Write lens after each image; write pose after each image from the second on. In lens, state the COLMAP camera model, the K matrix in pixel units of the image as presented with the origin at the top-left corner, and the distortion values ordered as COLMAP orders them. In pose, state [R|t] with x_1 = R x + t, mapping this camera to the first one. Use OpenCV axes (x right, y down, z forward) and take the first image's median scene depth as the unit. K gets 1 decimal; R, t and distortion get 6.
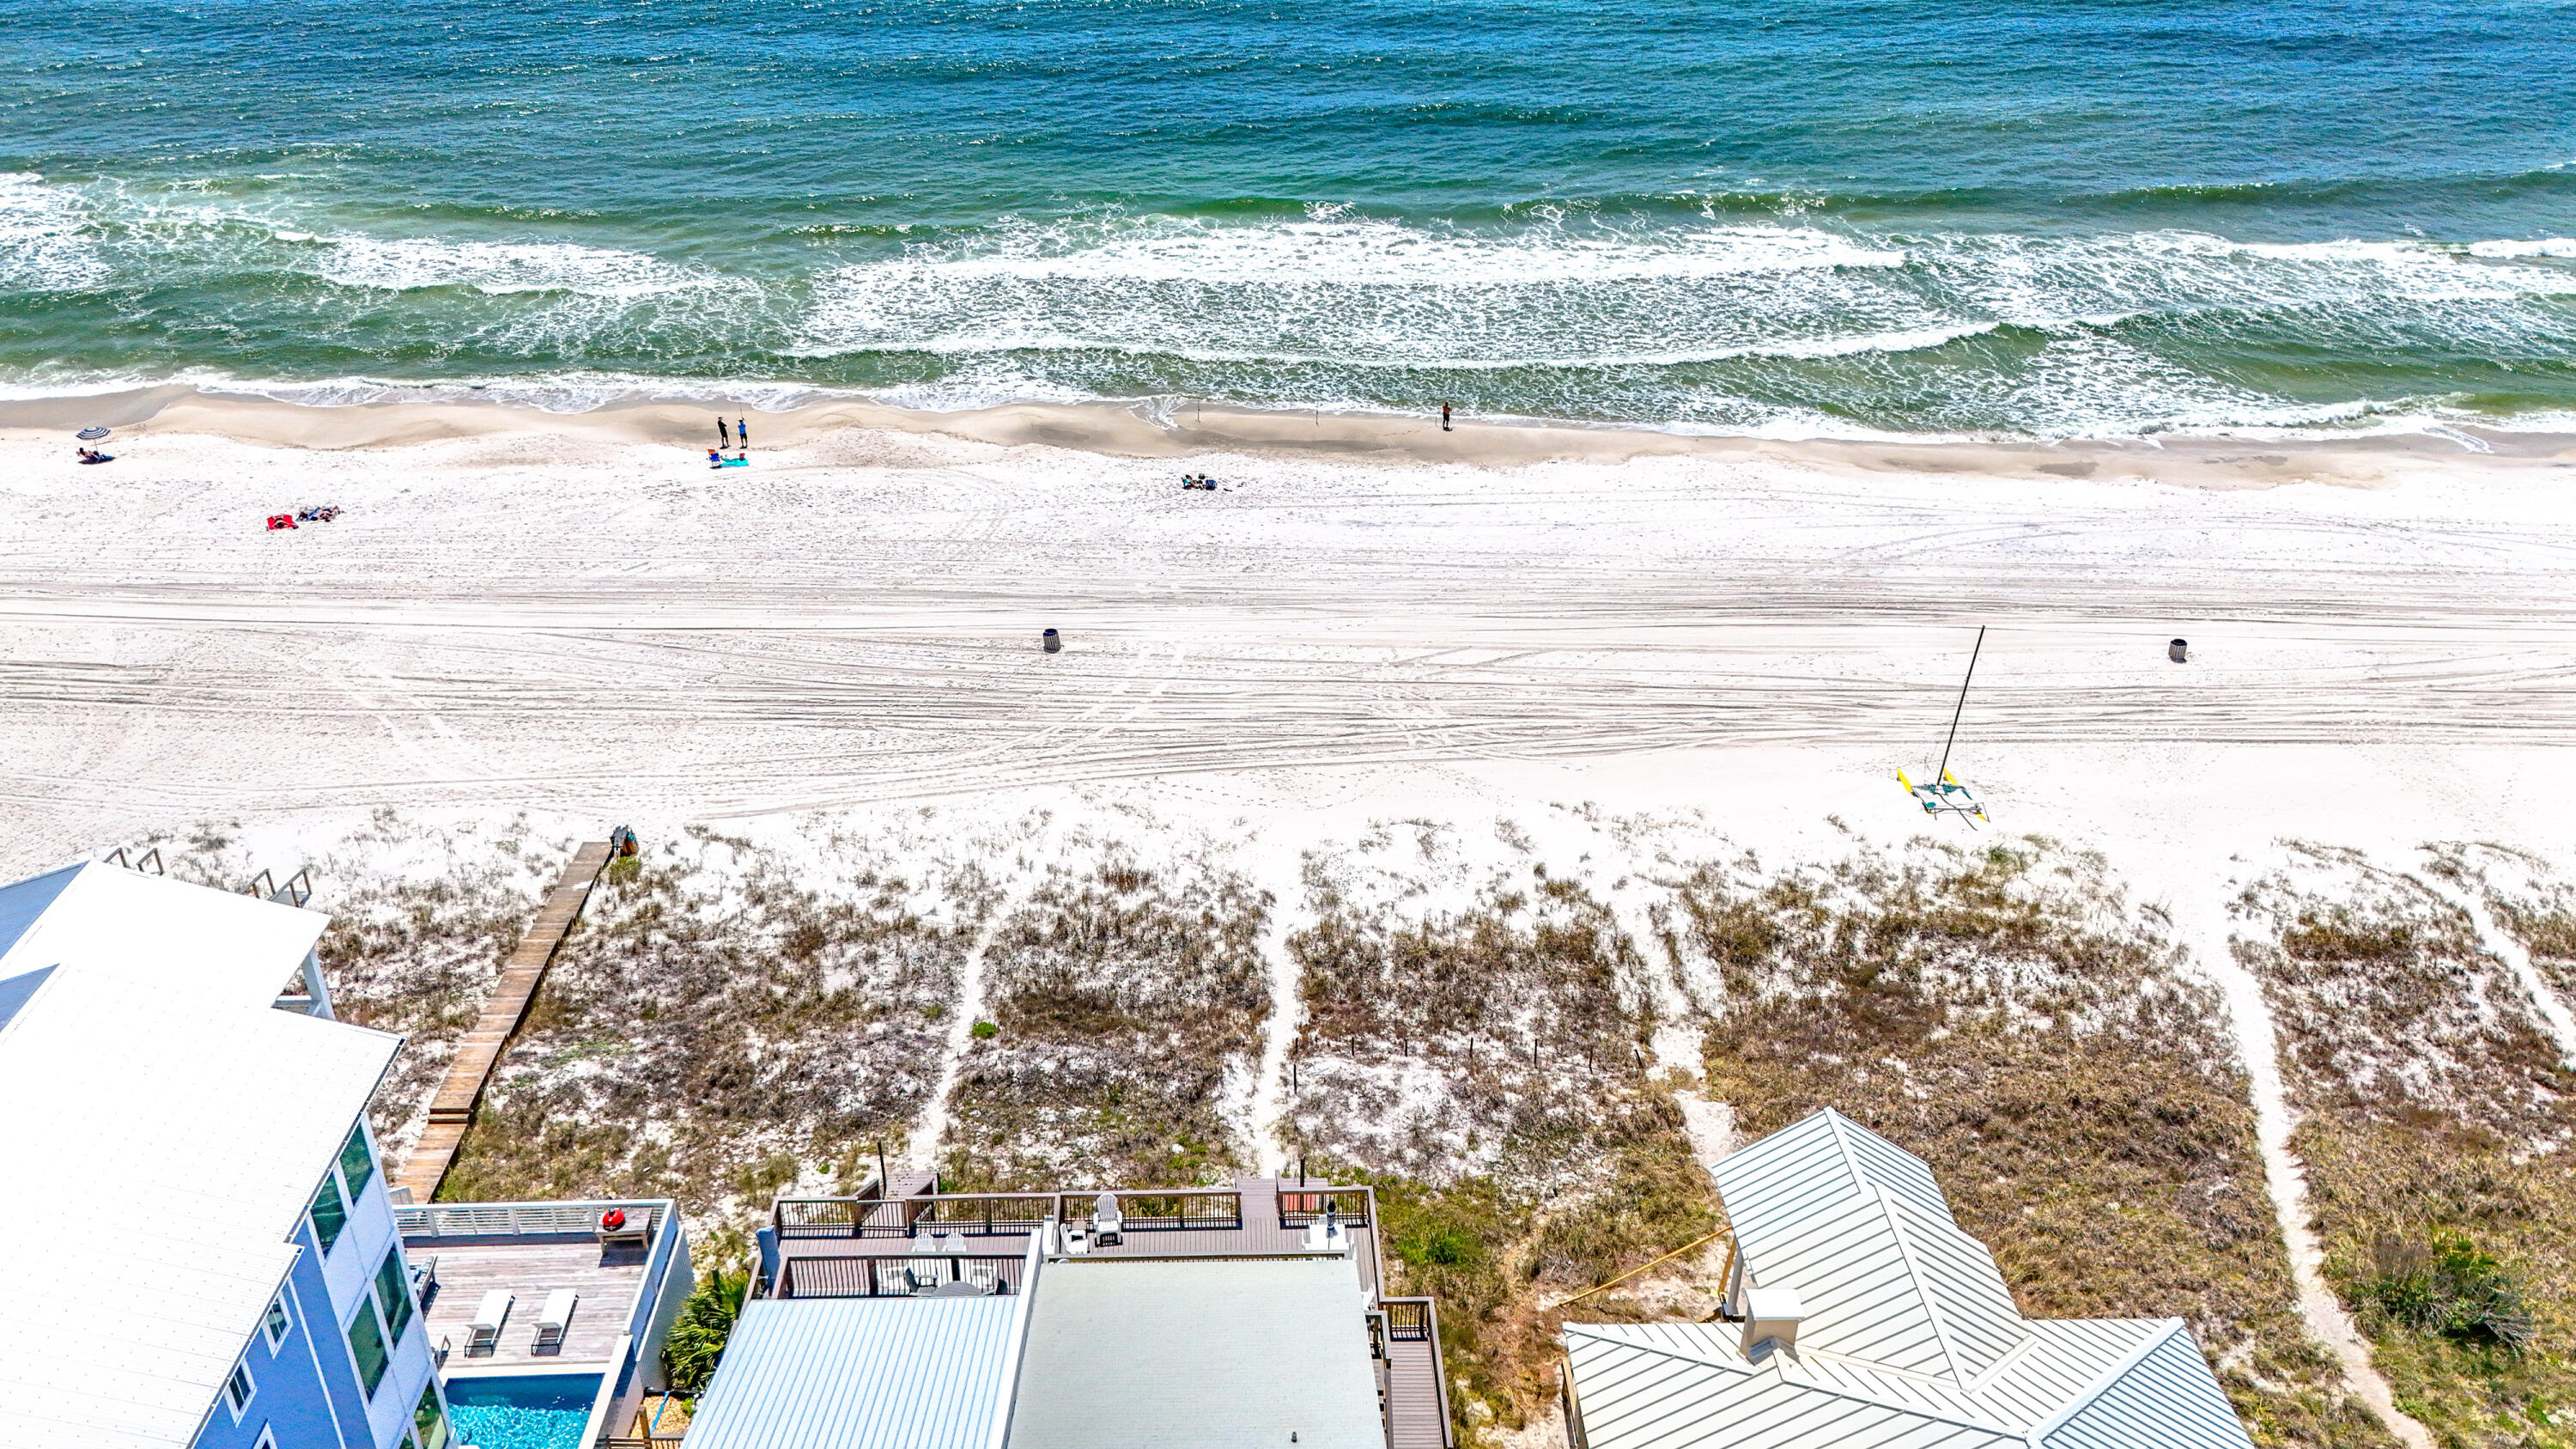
lens RADIAL K [[1874.0, 0, 1288.0], [0, 1874.0, 724.5], [0, 0, 1]] dist [0.089323, -0.090618]
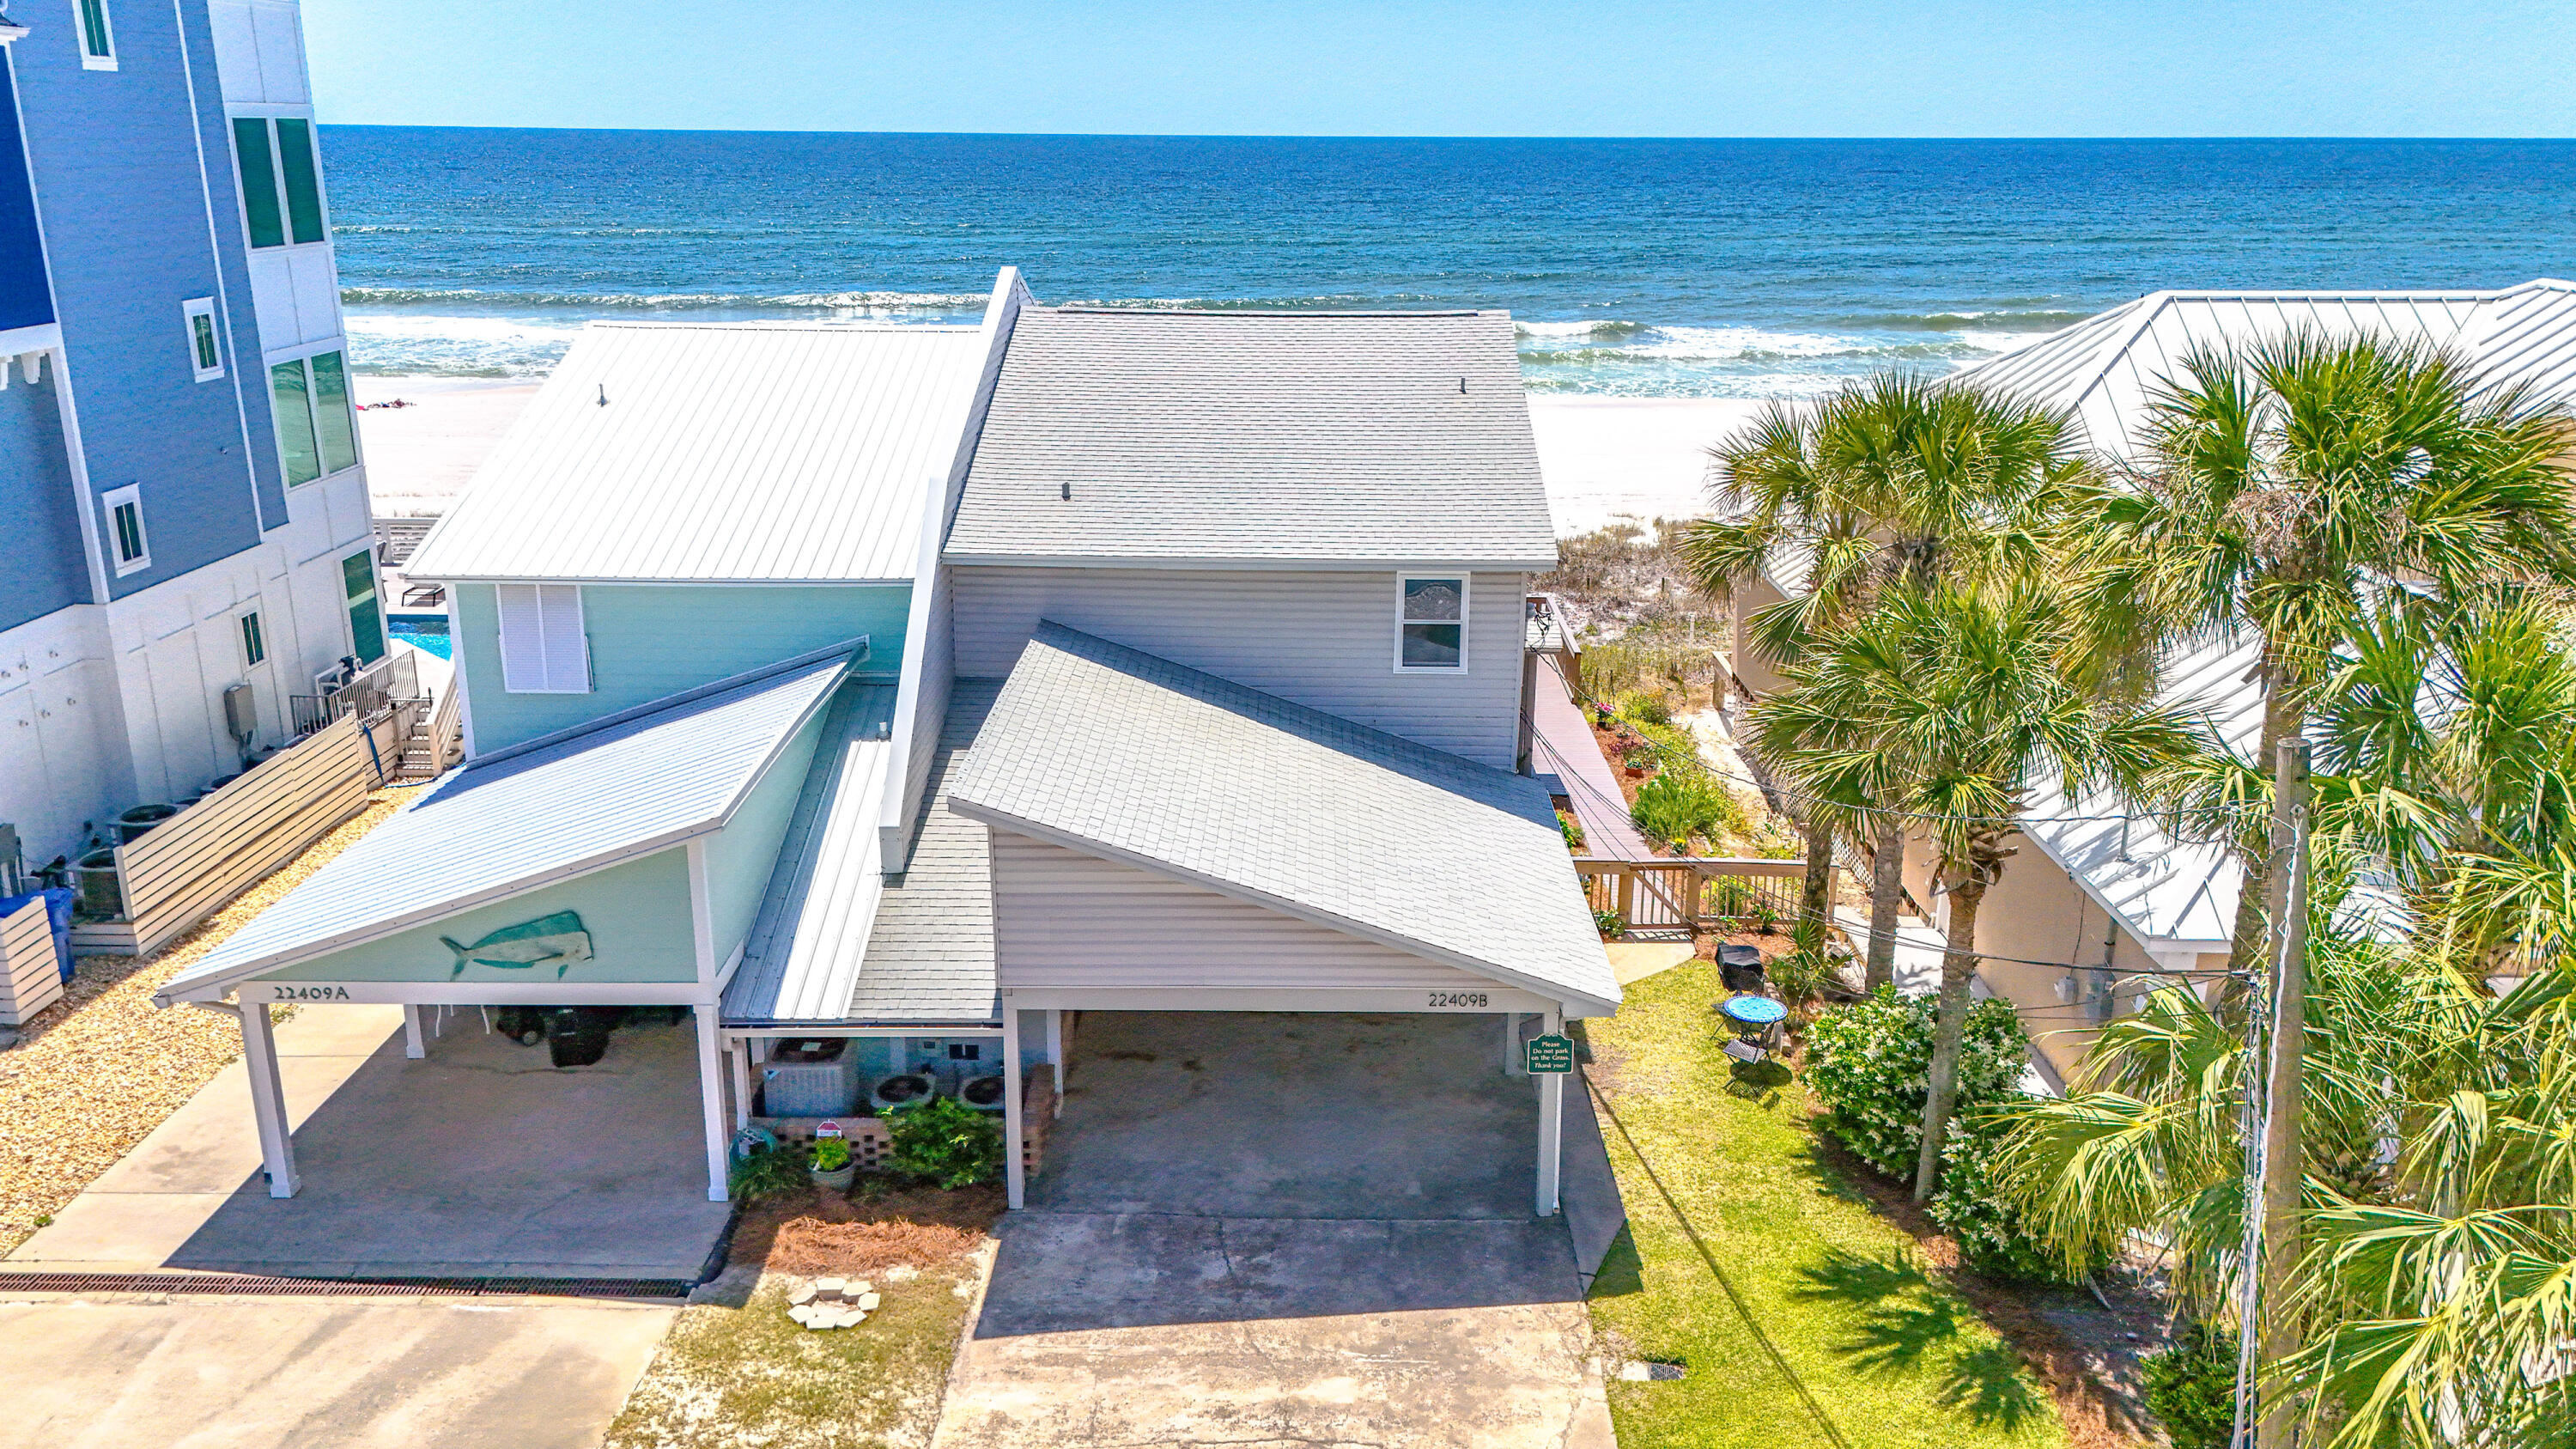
lens RADIAL K [[1896.4, 0, 1285.0], [0, 1896.4, 709.7], [0, 0, 1]] dist [0.056604, -0.034932]
pose [[0.998904, 0.002227, -0.046760, -0.000812], [-0.012719, 0.974207, -0.225299, 0.385340], [0.045052, 0.225646, 0.973167, 0.139979]]
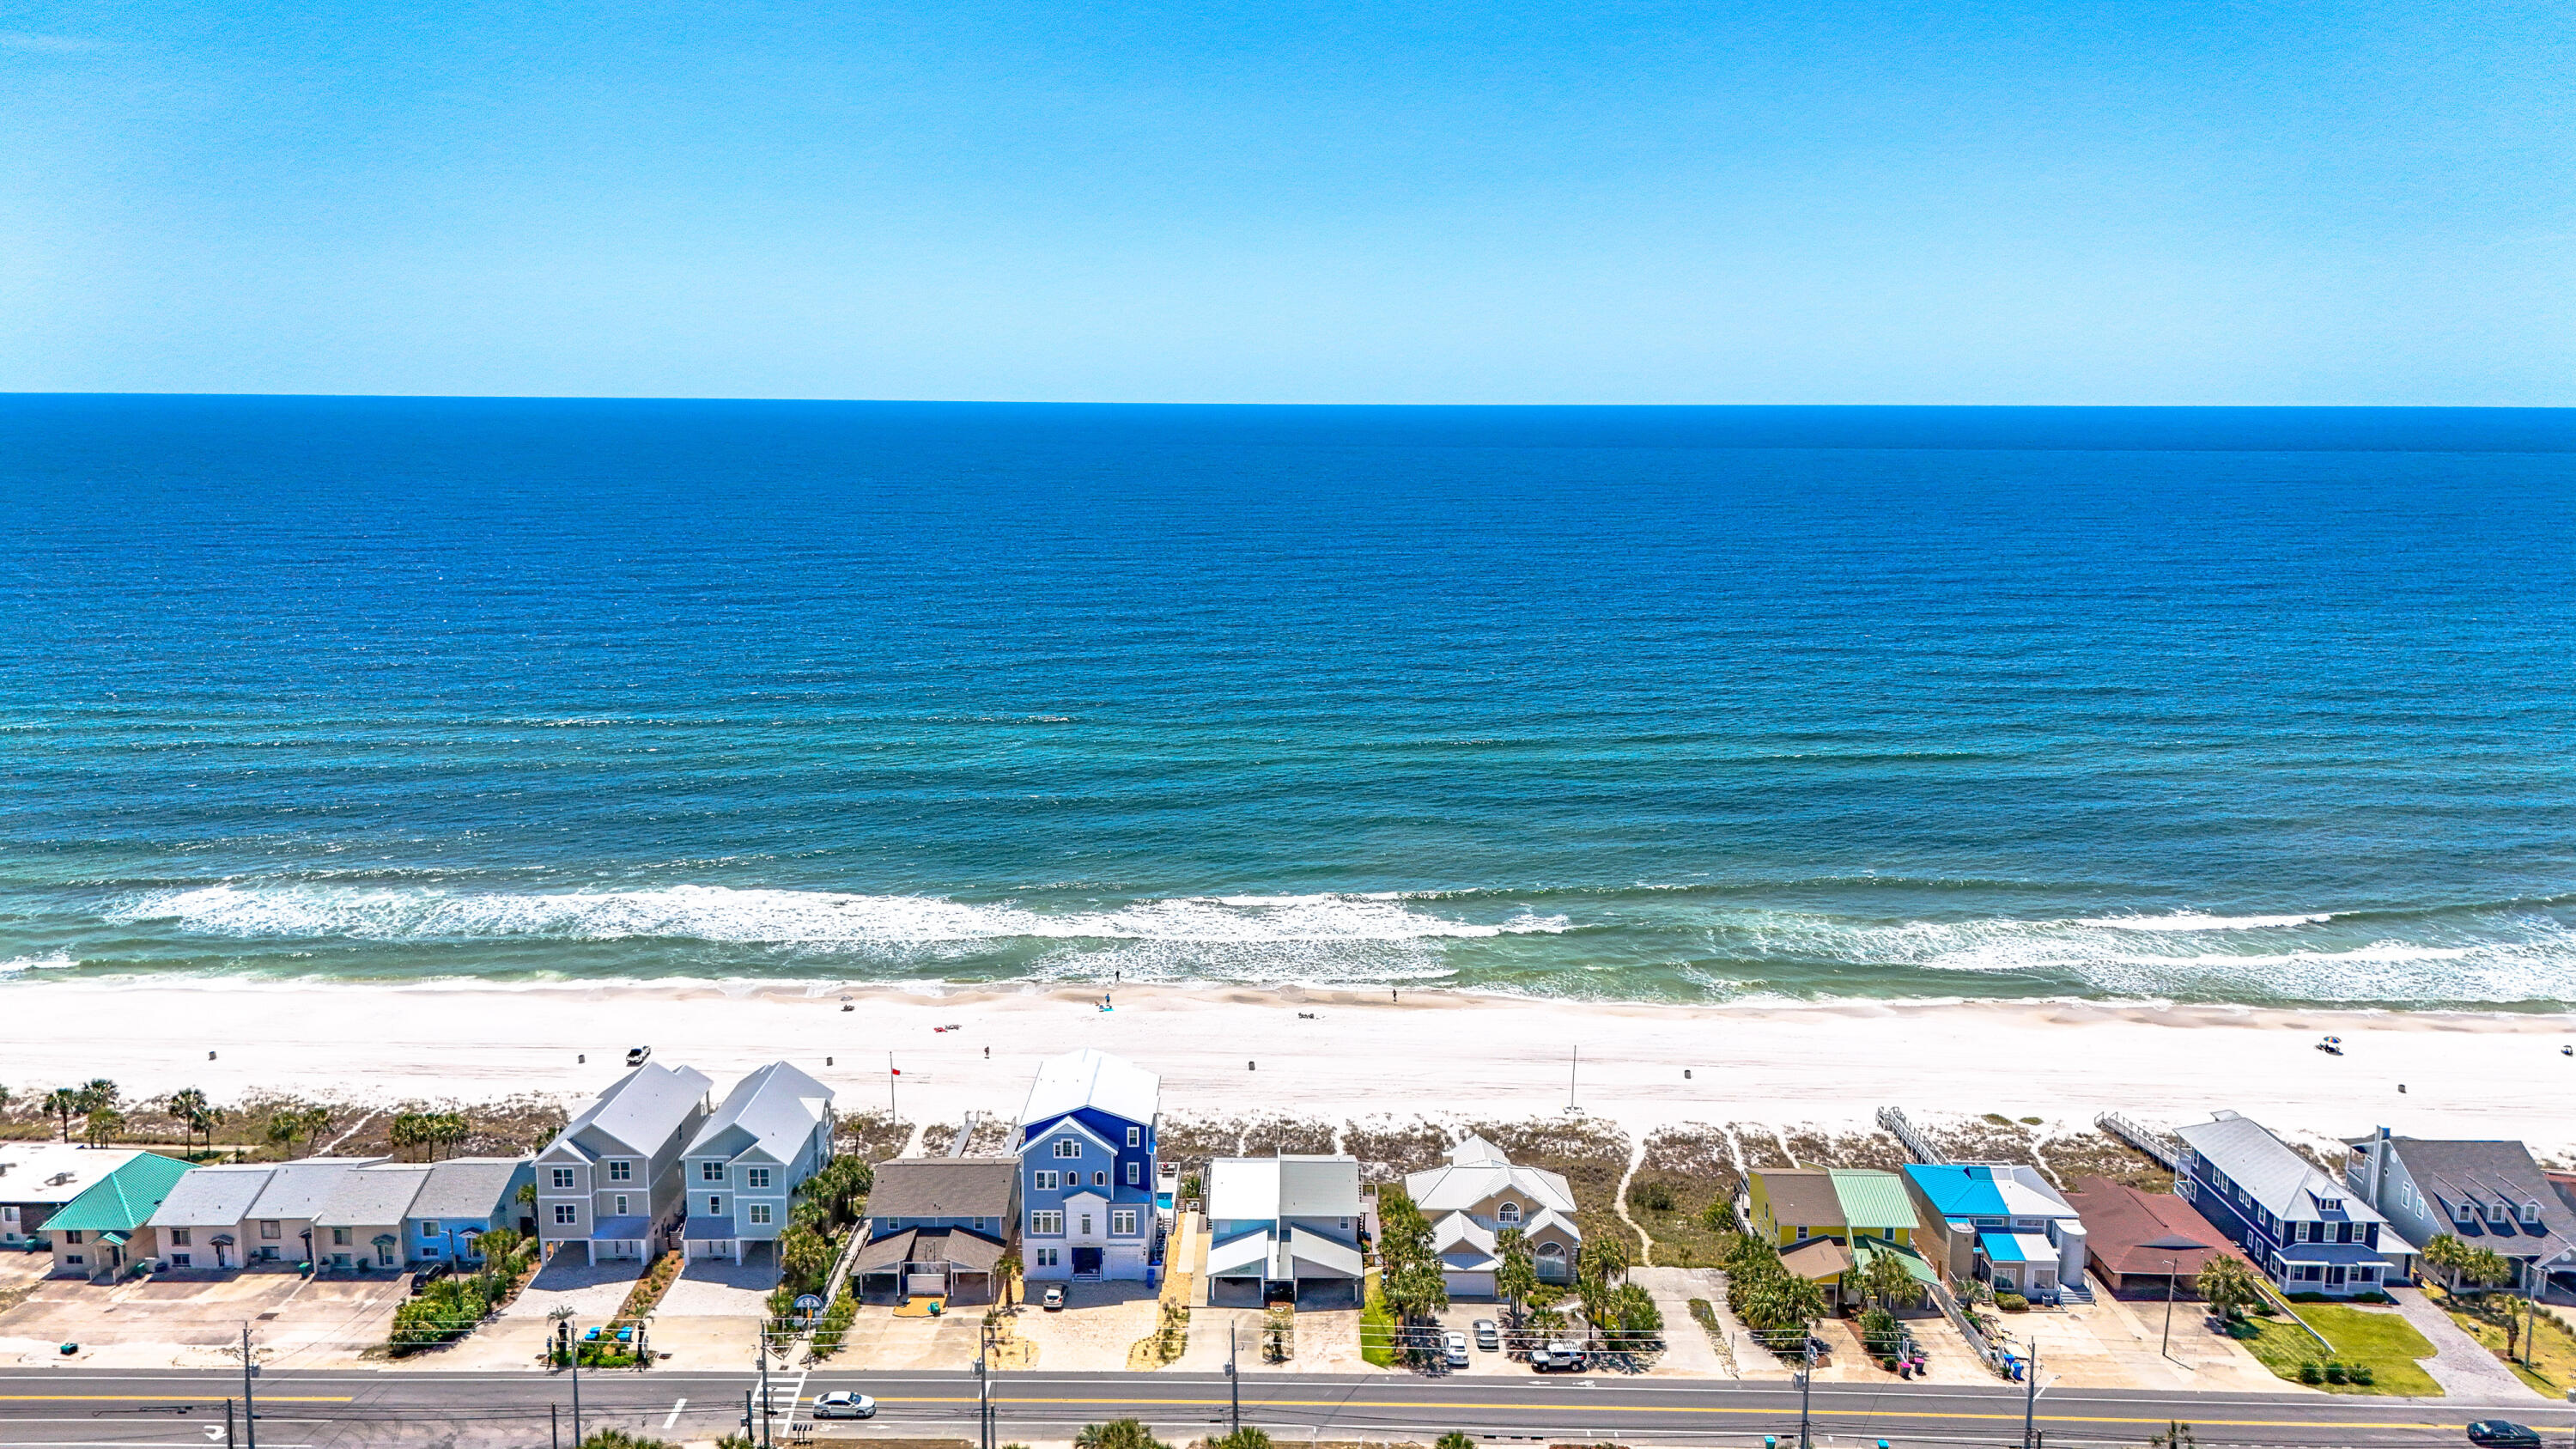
lens RADIAL K [[1874.0, 0, 1288.0], [0, 1874.0, 724.5], [0, 0, 1]] dist [0.089323, -0.090618]
pose [[0.999285, -0.004210, -0.037564, 0.031845], [-0.008910, 0.939534, -0.342341, 0.529958], [0.036734, 0.342431, 0.938825, -2.119314]]
